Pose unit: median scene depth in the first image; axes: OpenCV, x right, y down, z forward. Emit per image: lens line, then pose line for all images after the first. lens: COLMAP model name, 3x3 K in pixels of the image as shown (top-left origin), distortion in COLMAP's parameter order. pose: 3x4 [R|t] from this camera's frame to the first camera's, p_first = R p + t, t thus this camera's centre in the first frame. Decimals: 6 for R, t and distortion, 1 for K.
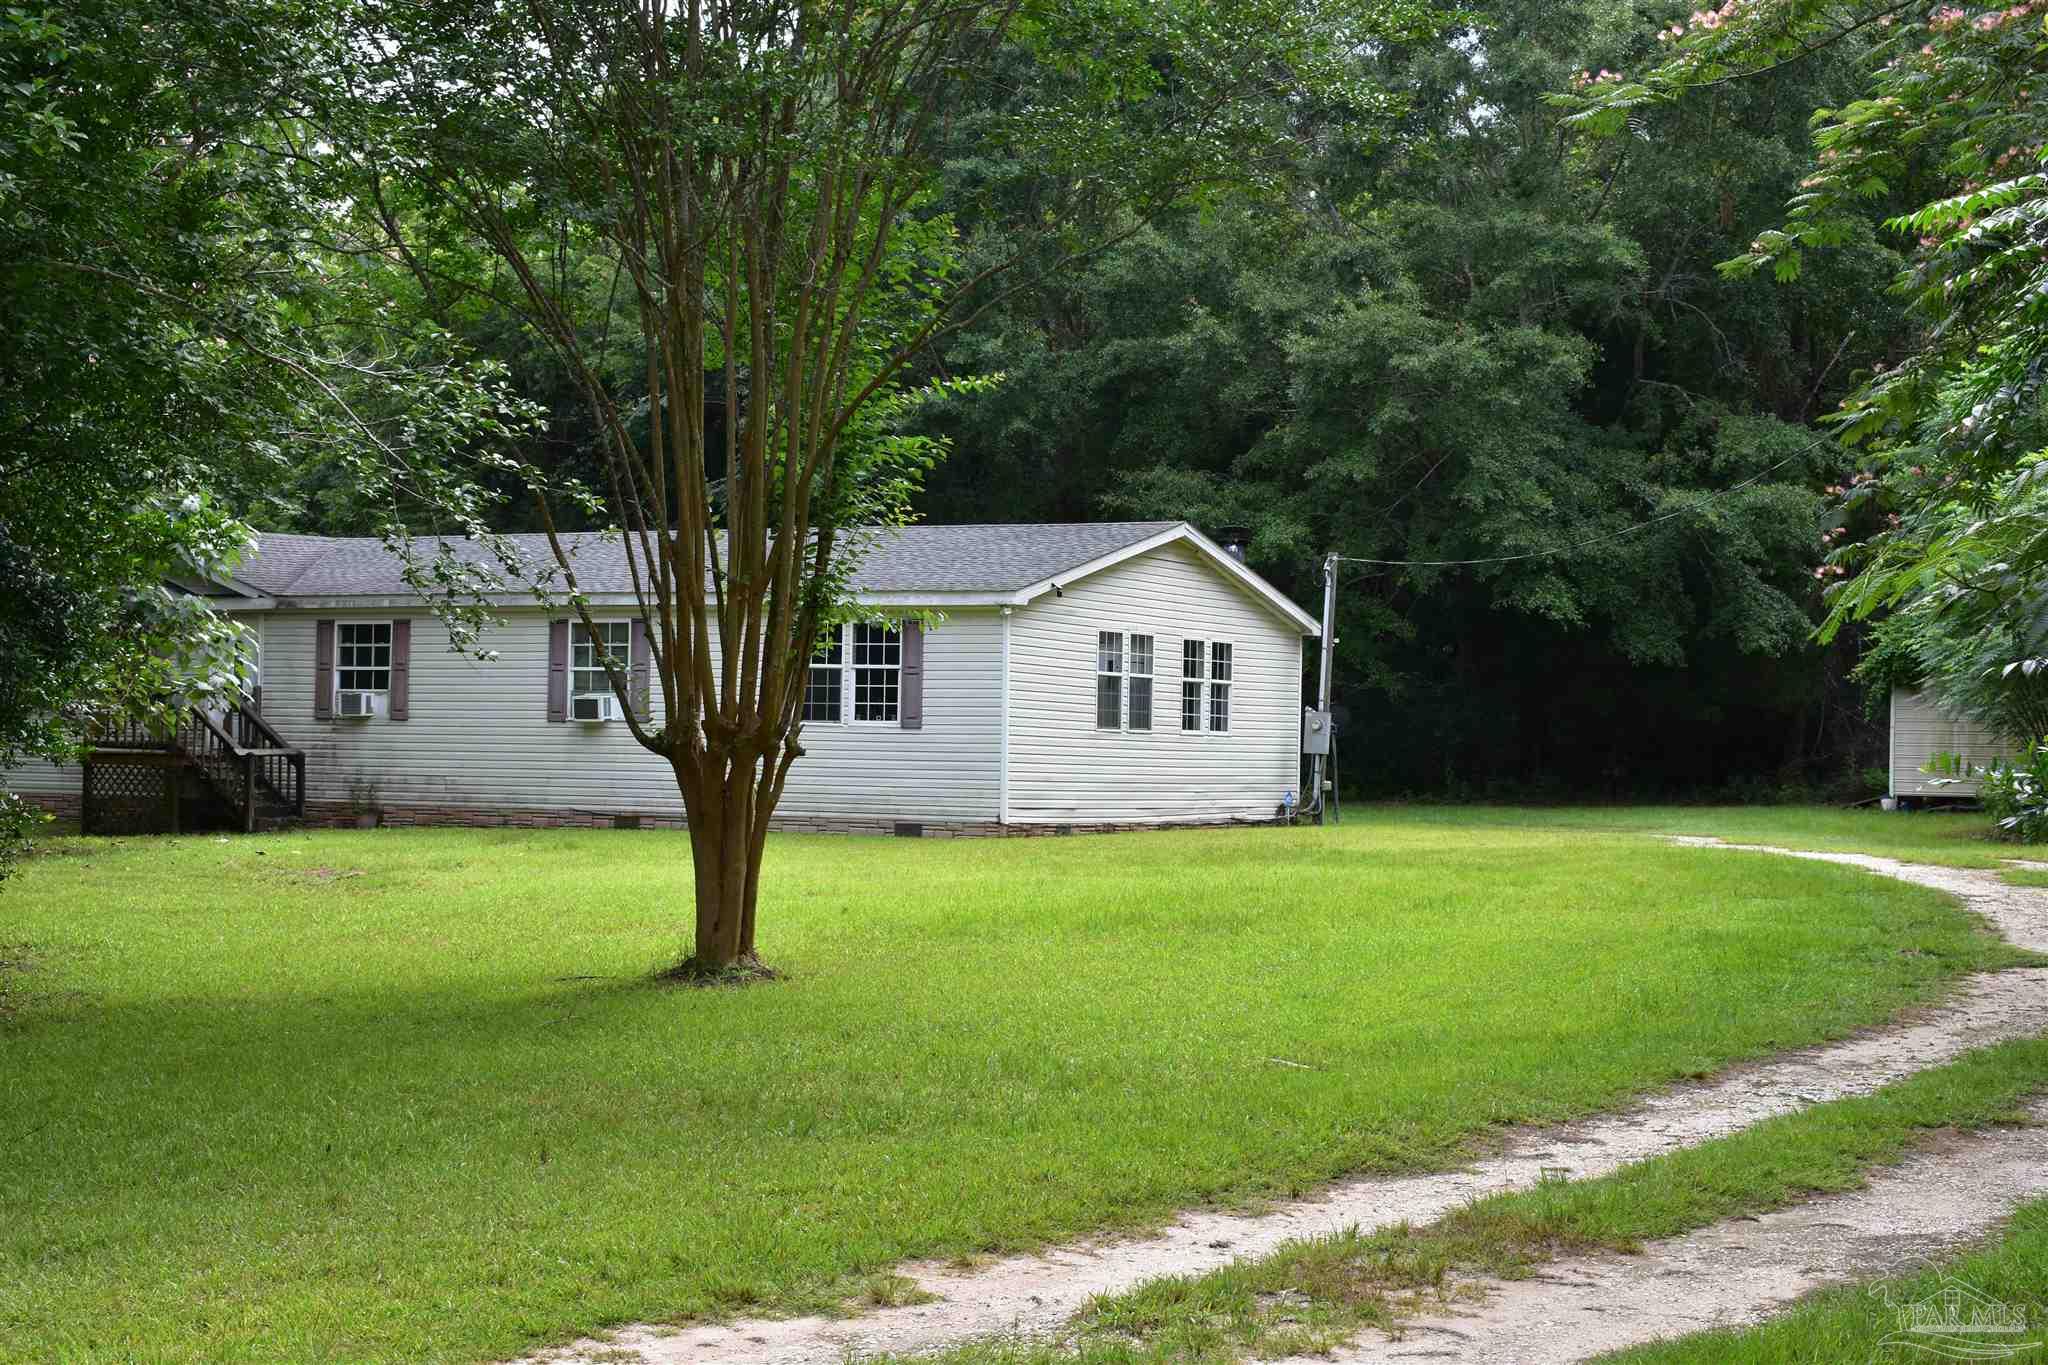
lens RADIAL K [[3286.8, 0, 1024.0], [0, 3286.8, 682.5], [0, 0, 1]] dist [-0.001975, -0.114092]
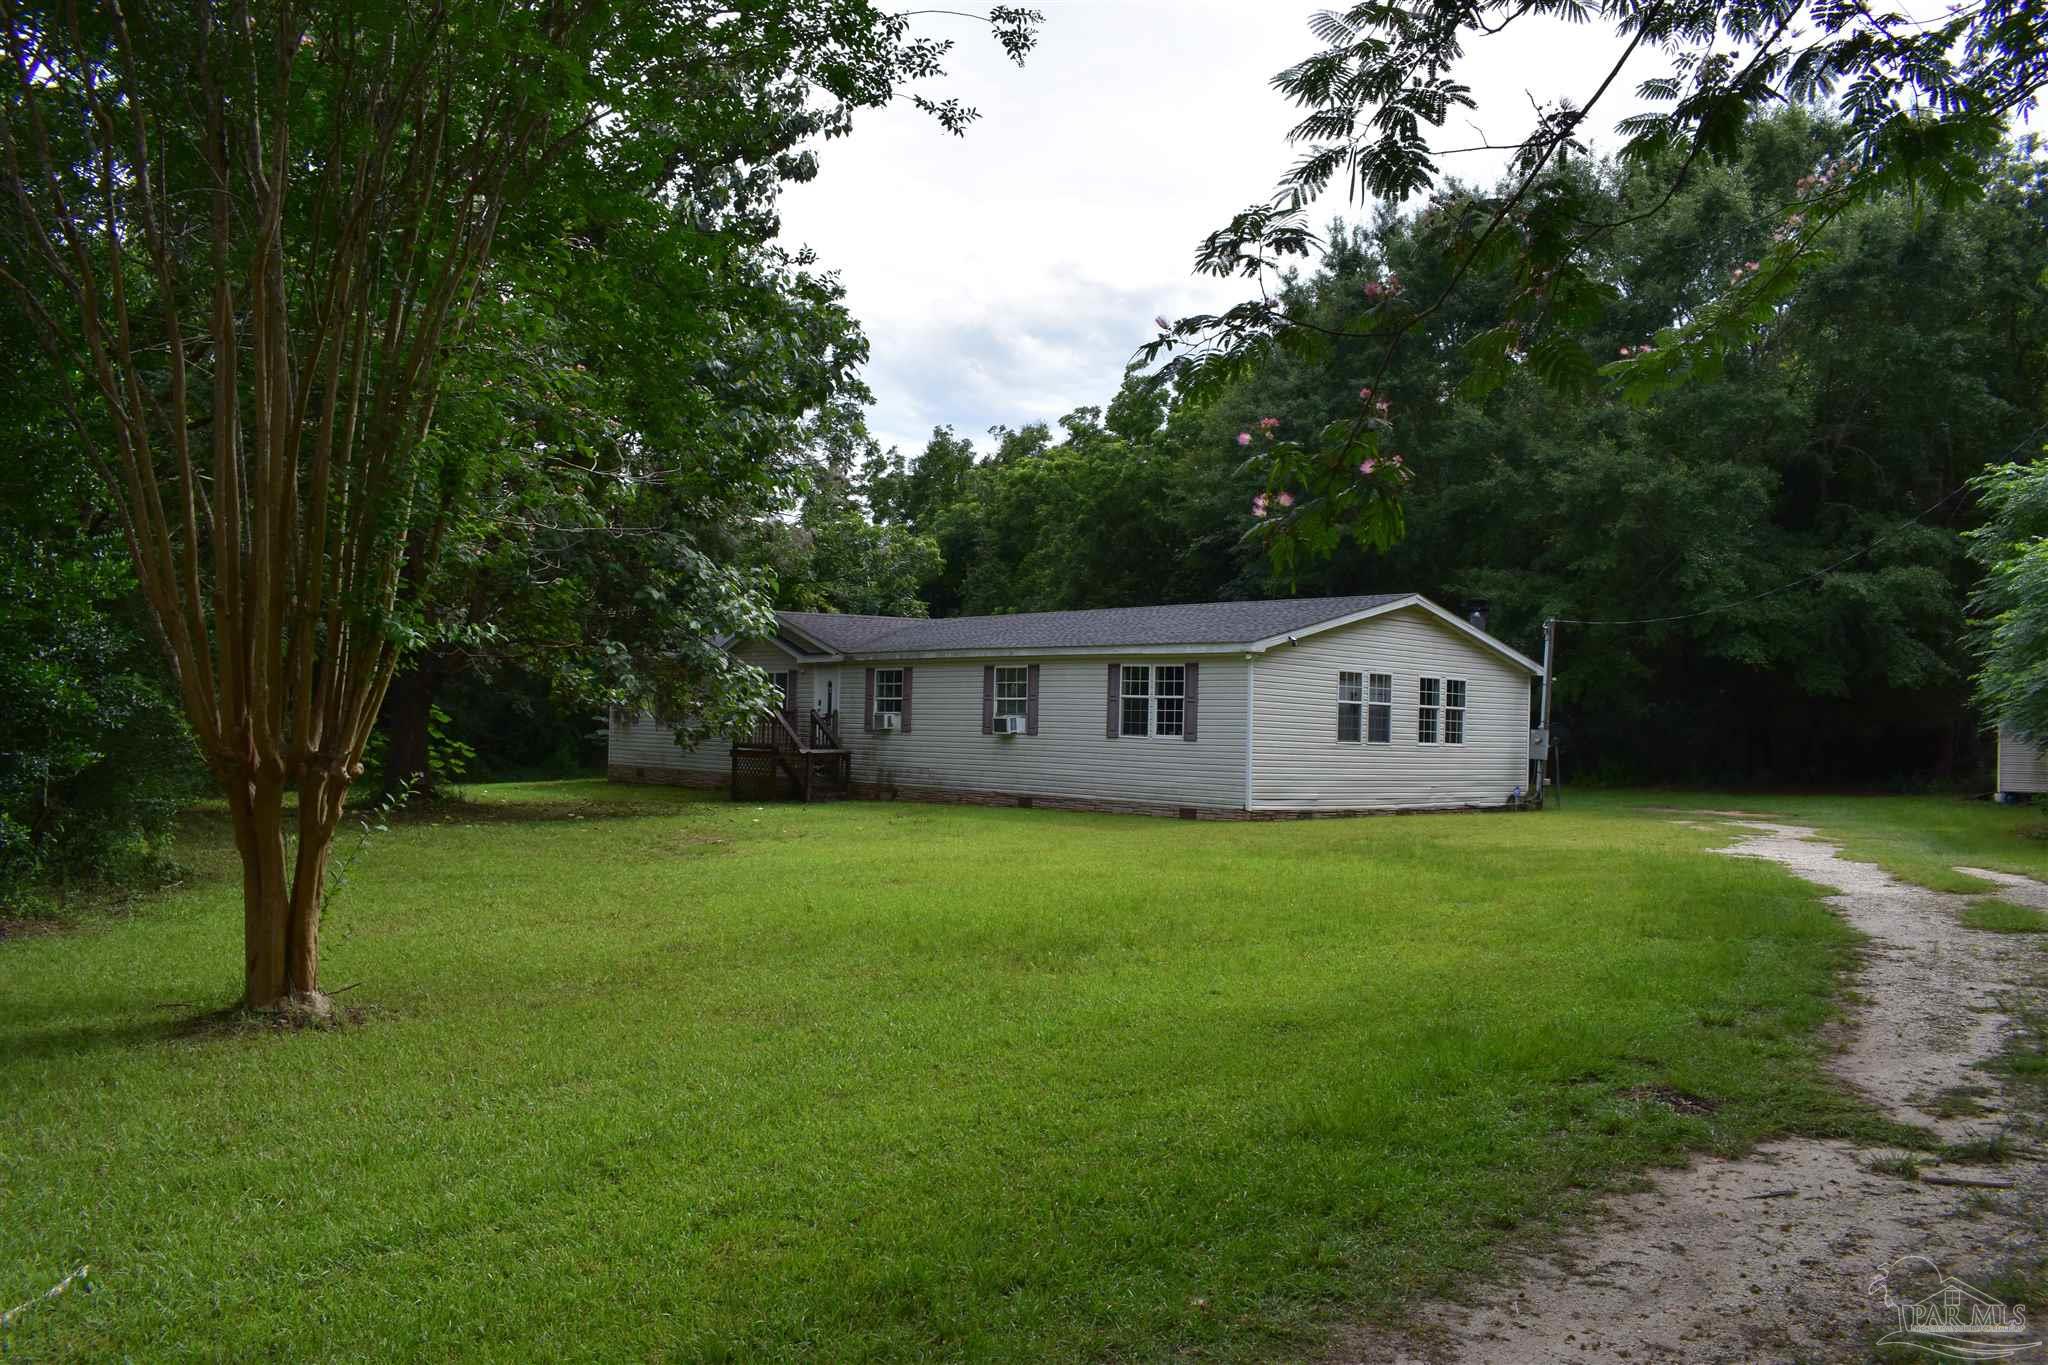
lens RADIAL K [[1585.5, 0, 1024.0], [0, 1585.5, 682.5], [0, 0, 1]] dist [-0.087430, 0.001310]
pose [[0.939057, -0.003084, -0.343749, 0.120275], [-0.002126, 0.999889, -0.014780, -0.000808], [0.343756, 0.014610, 0.938945, 0.311179]]
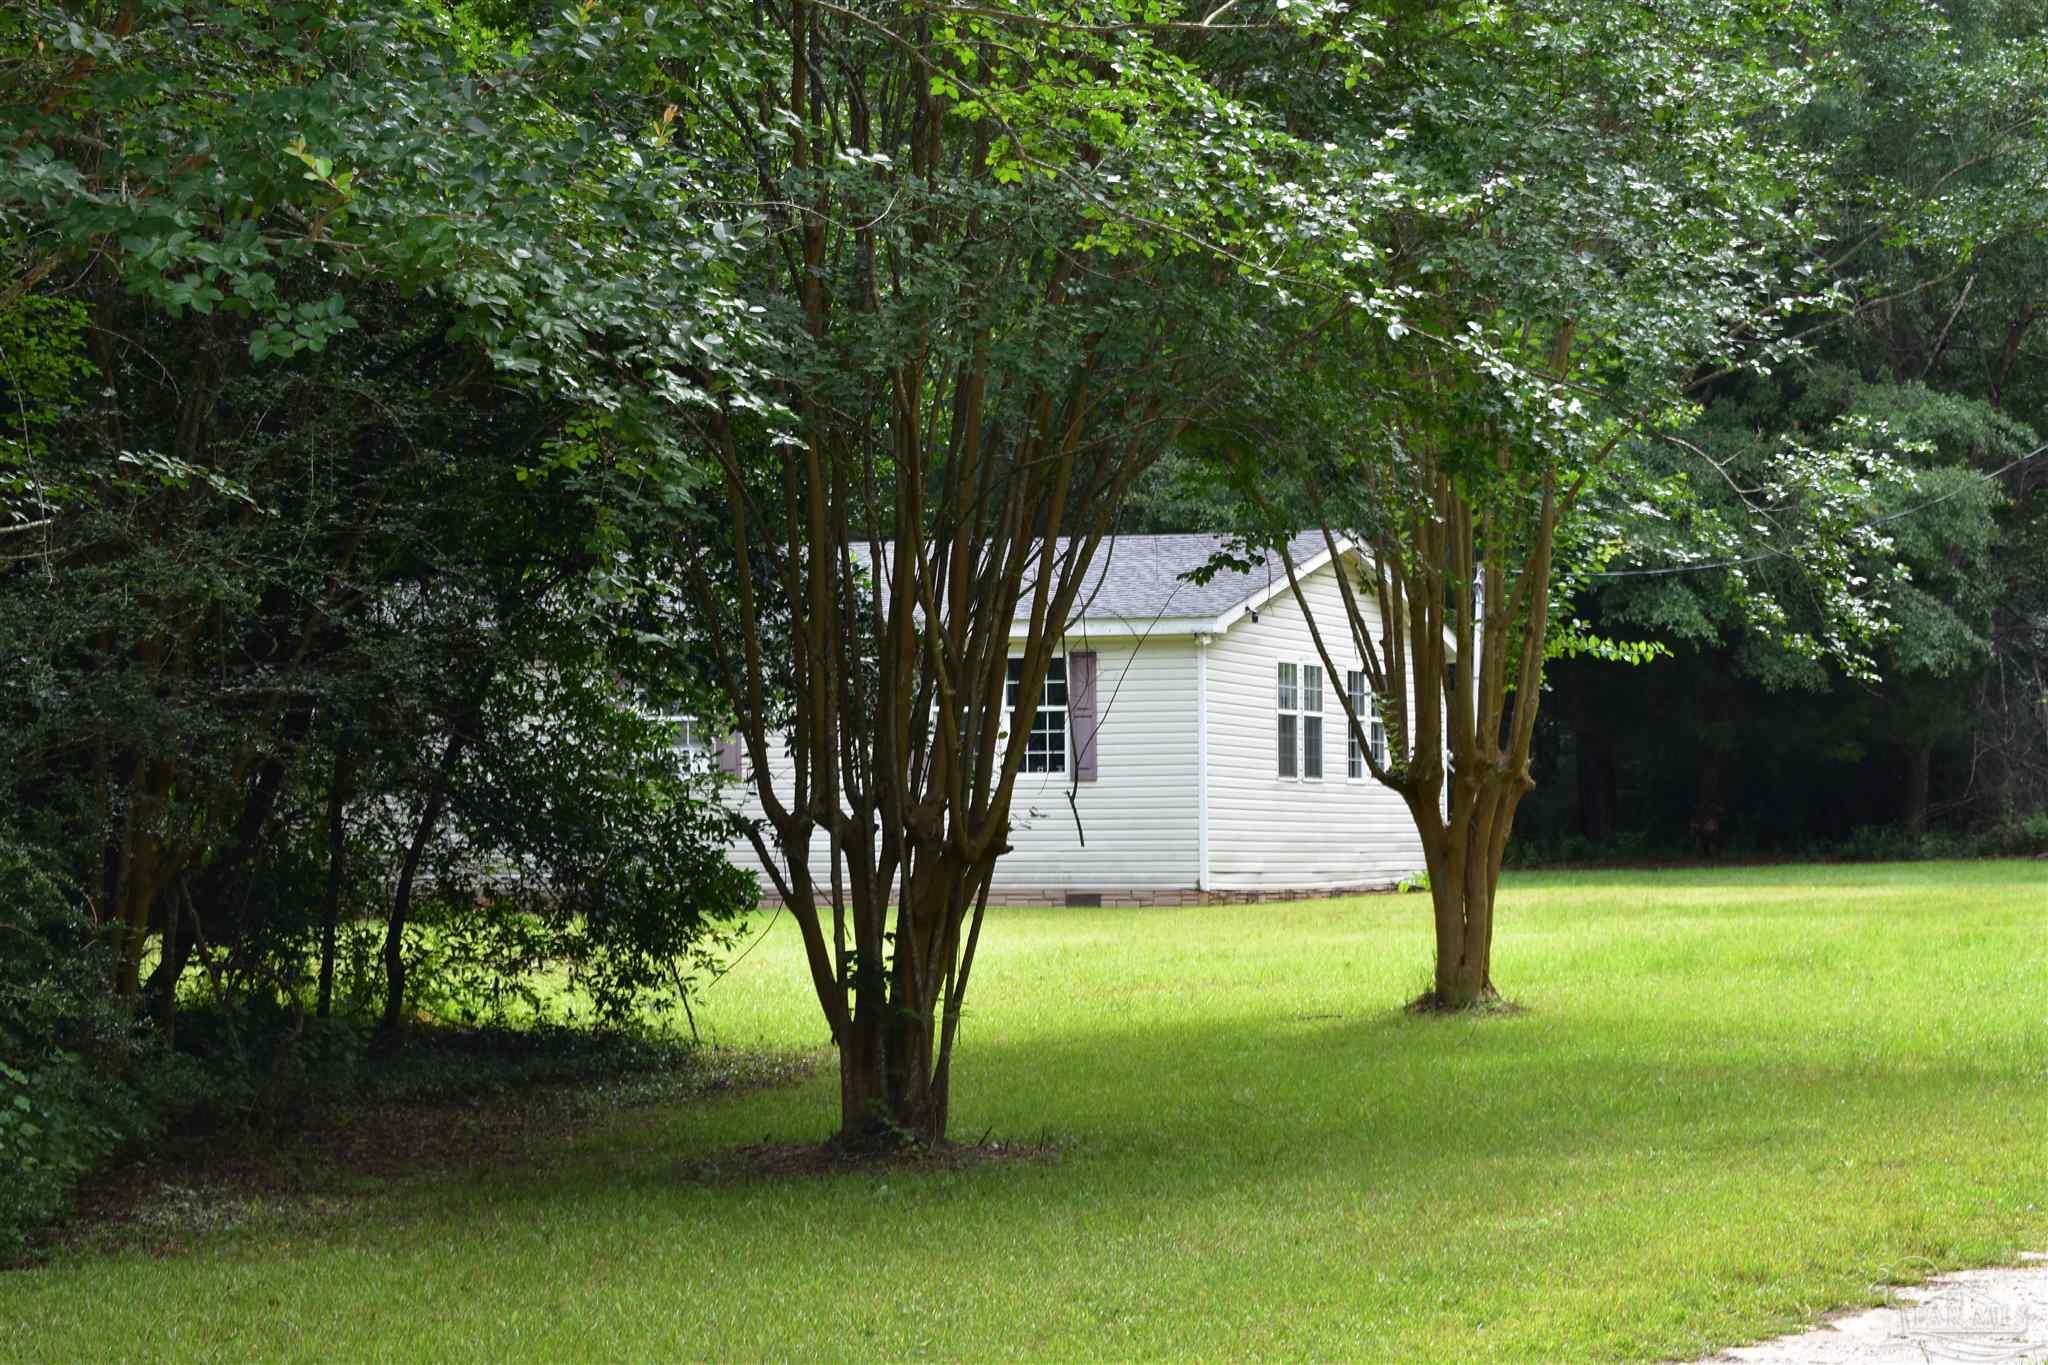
lens RADIAL K [[4845.1, 0, 1024.0], [0, 4845.1, 682.5], [0, 0, 1]] dist [-0.012886, -0.093594]
pose [[0.991769, -0.018180, 0.126741, -0.189497], [0.019458, 0.999771, -0.008853, -0.000576], [-0.126551, 0.011246, 0.991896, -0.216269]]
